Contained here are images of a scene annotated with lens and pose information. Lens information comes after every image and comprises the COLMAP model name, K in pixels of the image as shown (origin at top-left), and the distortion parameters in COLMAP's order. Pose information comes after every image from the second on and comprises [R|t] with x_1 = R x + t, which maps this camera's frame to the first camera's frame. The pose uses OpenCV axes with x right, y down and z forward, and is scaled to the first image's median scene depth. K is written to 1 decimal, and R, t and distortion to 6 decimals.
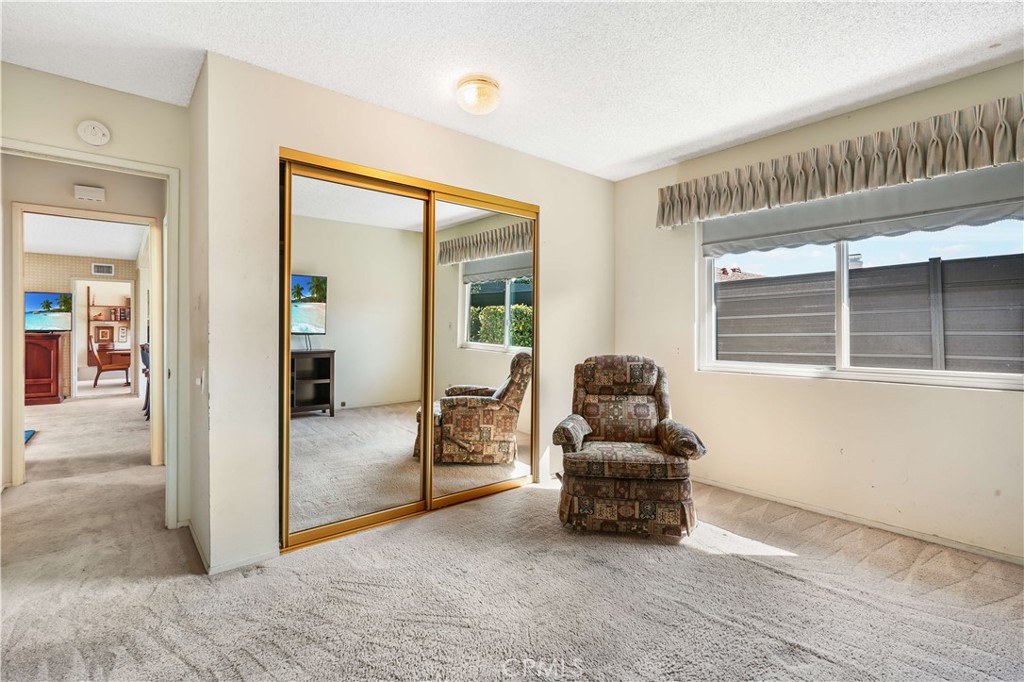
lens RADIAL K [[470.0, 0, 511.4], [0, 470.0, 331.0], [0, 0, 1]] dist [-0.002403, 0.000611]
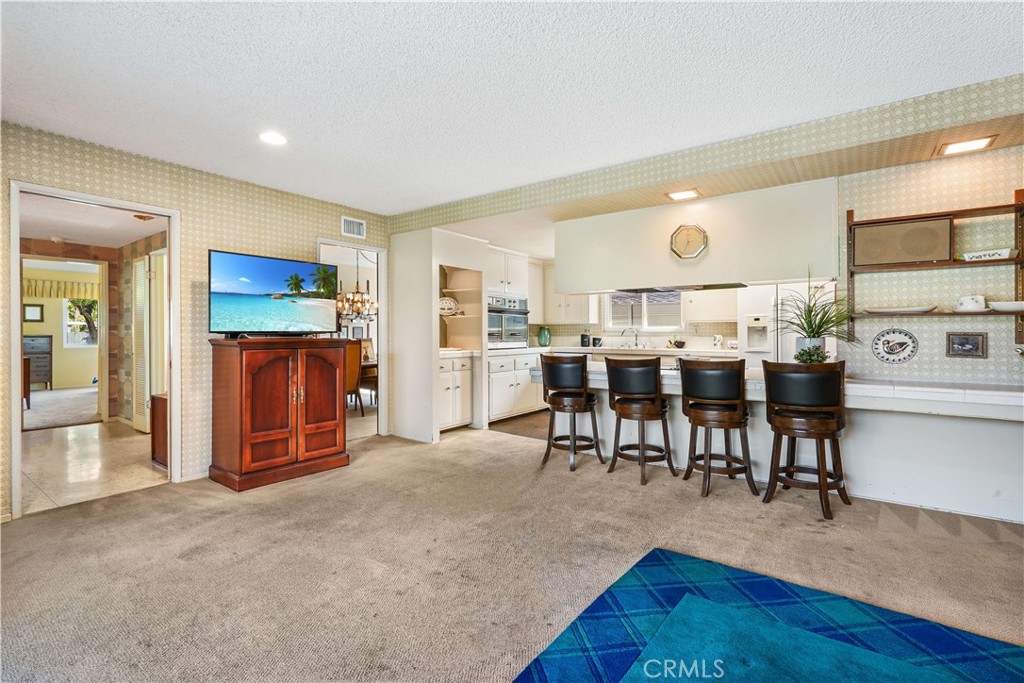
lens RADIAL K [[470.3, 0, 515.1], [0, 470.3, 335.0], [0, 0, 1]] dist [-0.000338, -0.000174]
pose [[0.971193, -0.005031, 0.238240, -0.603909], [0.002770, 0.999948, 0.009826, -0.001729], [-0.238277, -0.008884, 0.971157, 0.281312]]
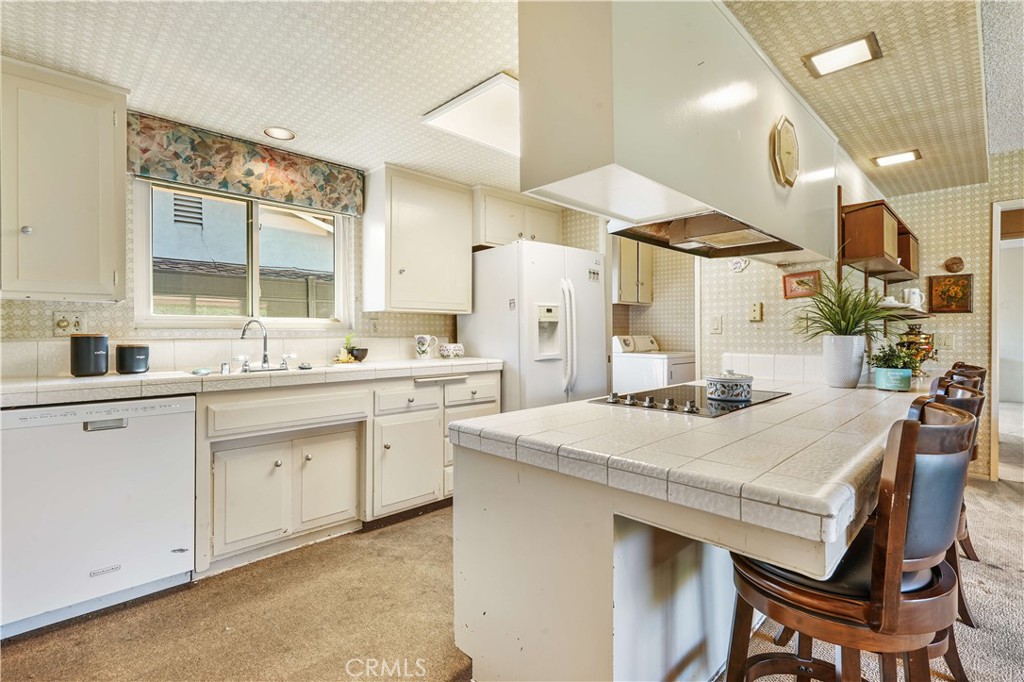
lens RADIAL K [[476.5, 0, 510.1], [0, 476.5, 330.7], [0, 0, 1]] dist [-0.000055, -0.000101]
pose [[-0.070044, 0.003286, 0.997538, -0.570624], [-0.001193, 0.999994, -0.003378, 0.002264], [-0.997543, -0.001427, -0.070040, 0.710730]]
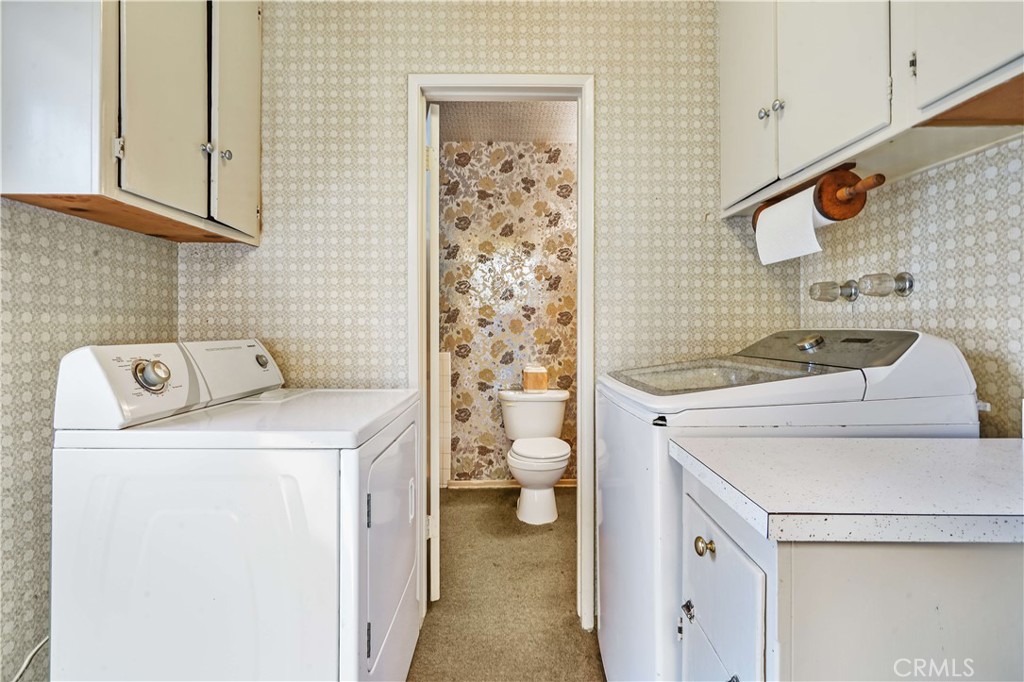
lens RADIAL K [[470.0, 0, 511.4], [0, 470.0, 331.0], [0, 0, 1]] dist [-0.002403, 0.000611]
pose [[-0.781643, -0.006562, 0.623692, -0.248525], [-0.003145, 0.999973, 0.006579, 0.001305], [-0.623718, 0.003181, -0.781643, 0.598178]]
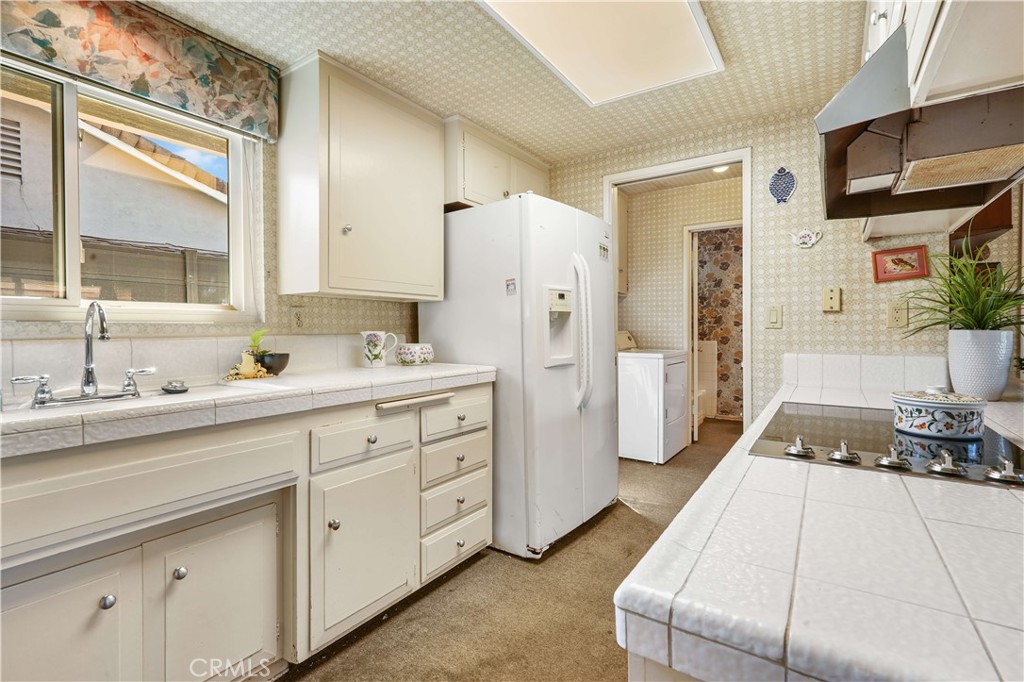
lens RADIAL K [[470.0, 0, 511.4], [0, 470.0, 331.0], [0, 0, 1]] dist [-0.002403, 0.000611]
pose [[-0.263865, -0.005602, 0.964543, -0.469091], [0.000517, 0.999982, 0.005949, 0.002737], [-0.964559, 0.002068, -0.263858, 0.742386]]
